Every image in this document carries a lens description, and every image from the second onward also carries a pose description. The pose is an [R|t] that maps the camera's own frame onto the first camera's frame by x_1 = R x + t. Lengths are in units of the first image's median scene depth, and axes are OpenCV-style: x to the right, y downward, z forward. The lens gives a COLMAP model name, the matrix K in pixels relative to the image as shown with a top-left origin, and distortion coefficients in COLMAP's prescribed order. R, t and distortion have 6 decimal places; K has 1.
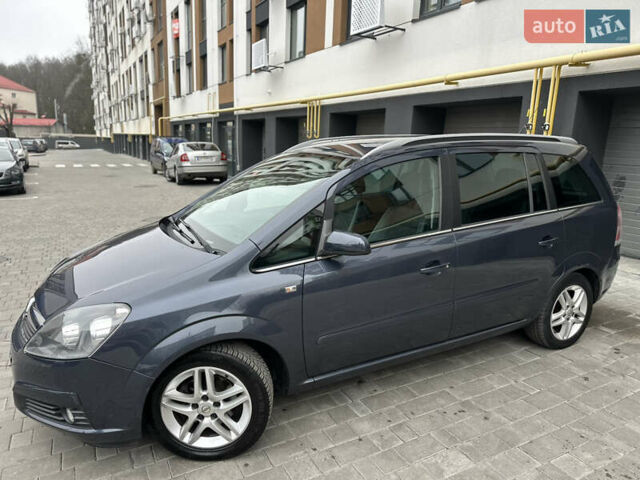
lens RADIAL K [[457.5, 0, 320.8], [0, 457.5, 239.1], [0, 0, 1]] dist [0.066195, -0.082510]
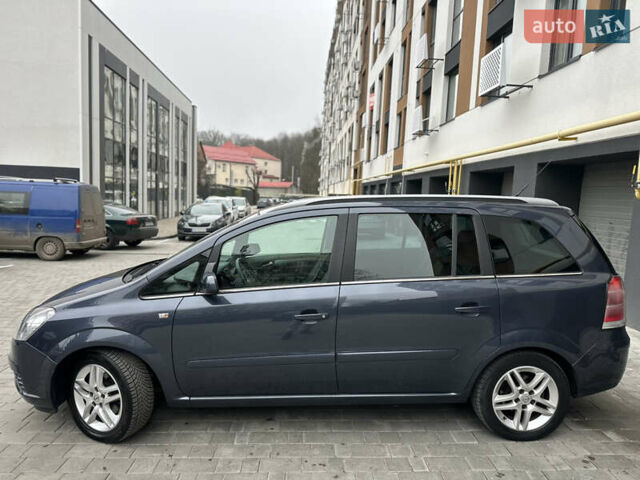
lens RADIAL K [[455.9, 0, 313.1], [0, 455.9, 239.1], [0, 0, 1]] dist [0.008747, -0.001282]
pose [[0.890108, 0.044915, -0.453531, 0.202575], [-0.101199, 0.989768, -0.100593, -0.002942], [0.444373, 0.135436, 0.885545, 0.013414]]
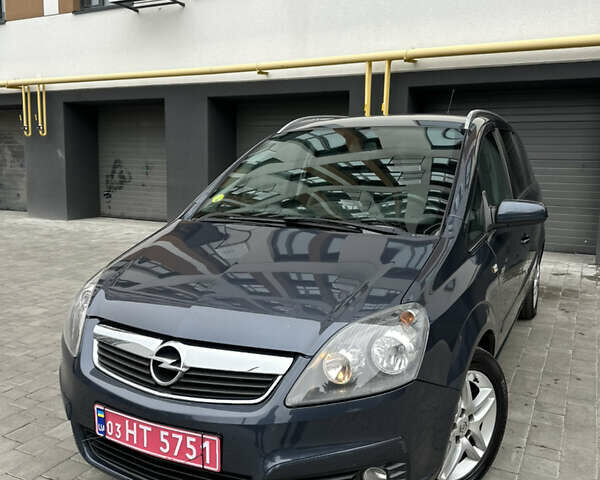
lens RADIAL K [[562.6, 0, 301.8], [0, 562.6, 240.1], [0, 0, 1]] dist [0.131912, -0.244002]
pose [[0.823984, -0.094375, 0.558698, -0.232990], [0.126095, 0.991847, -0.018427, 0.006882], [-0.552404, 0.085633, 0.829166, 0.070514]]
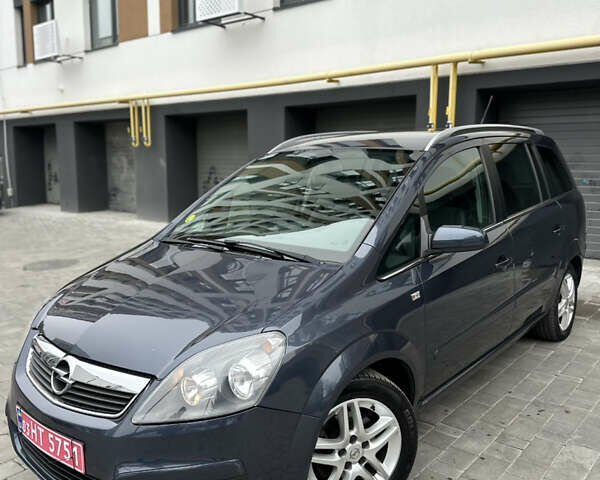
lens RADIAL K [[562.6, 0, 301.8], [0, 562.6, 240.1], [0, 0, 1]] dist [0.131912, -0.244002]
pose [[0.929949, -0.083958, 0.357975, -0.154249], [0.105034, 0.993672, -0.039807, 0.005586], [-0.352368, 0.074618, 0.932882, 0.014903]]
